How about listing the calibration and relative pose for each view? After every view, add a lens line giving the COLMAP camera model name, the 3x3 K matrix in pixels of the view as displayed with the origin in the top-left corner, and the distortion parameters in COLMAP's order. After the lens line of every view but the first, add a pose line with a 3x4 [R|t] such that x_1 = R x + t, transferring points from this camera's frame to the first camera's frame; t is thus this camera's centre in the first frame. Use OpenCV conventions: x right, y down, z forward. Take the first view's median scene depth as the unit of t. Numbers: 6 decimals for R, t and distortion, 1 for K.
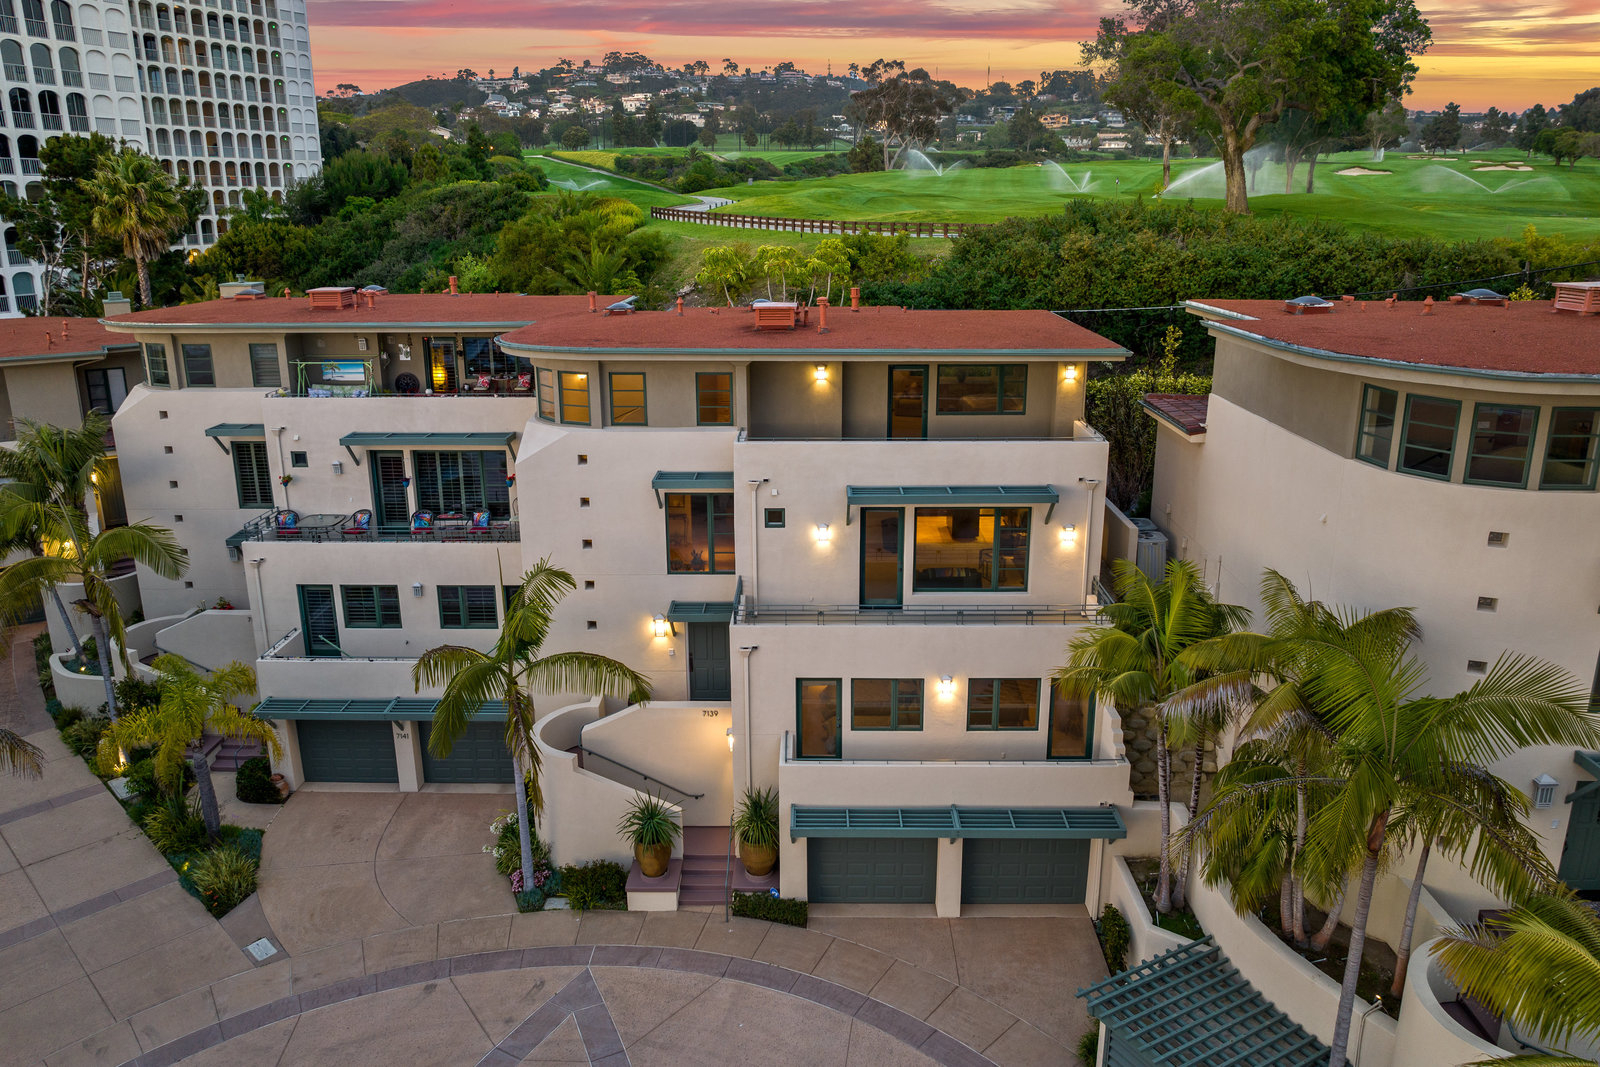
lens RADIAL K [[1044.8, 0, 800.0], [0, 1044.8, 533.5], [0, 0, 1]] dist [-0.054830, 0.027423]
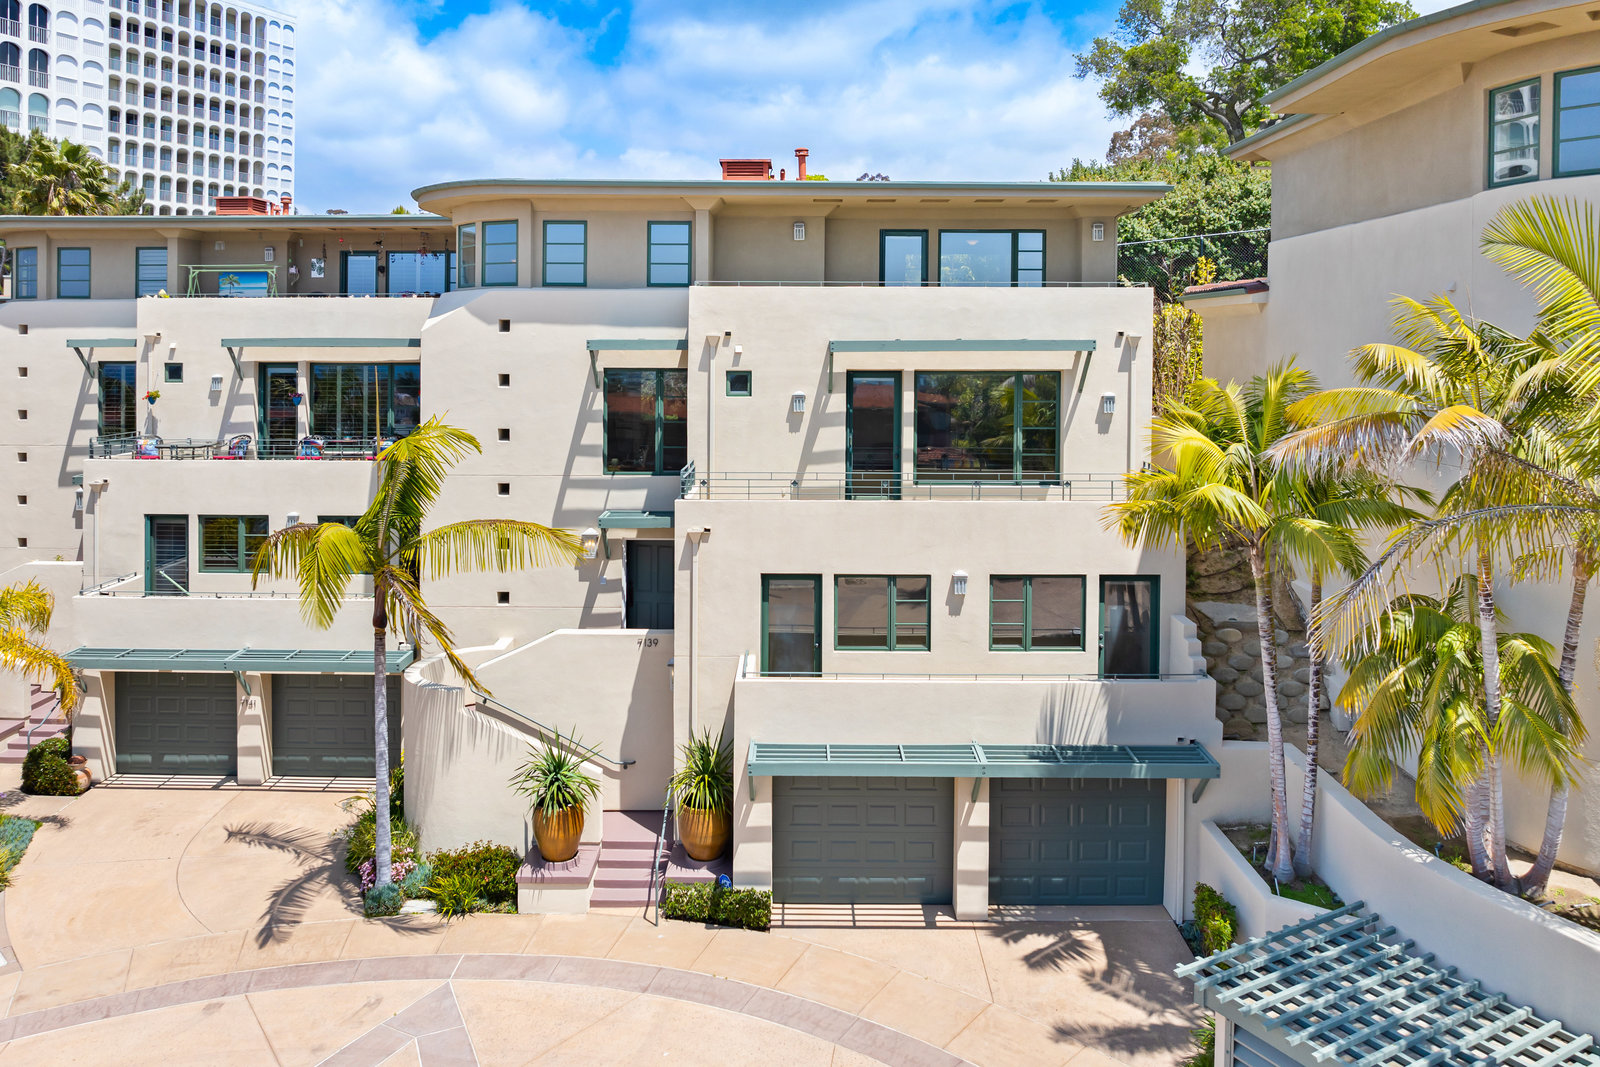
lens RADIAL K [[1044.8, 0, 800.0], [0, 1044.8, 533.5], [0, 0, 1]] dist [-0.054830, 0.027423]
pose [[0.999871, 0.013474, 0.008795, 0.017401], [-0.010942, 0.970147, -0.242270, 0.293764], [-0.011797, 0.242142, 0.970169, 0.262574]]
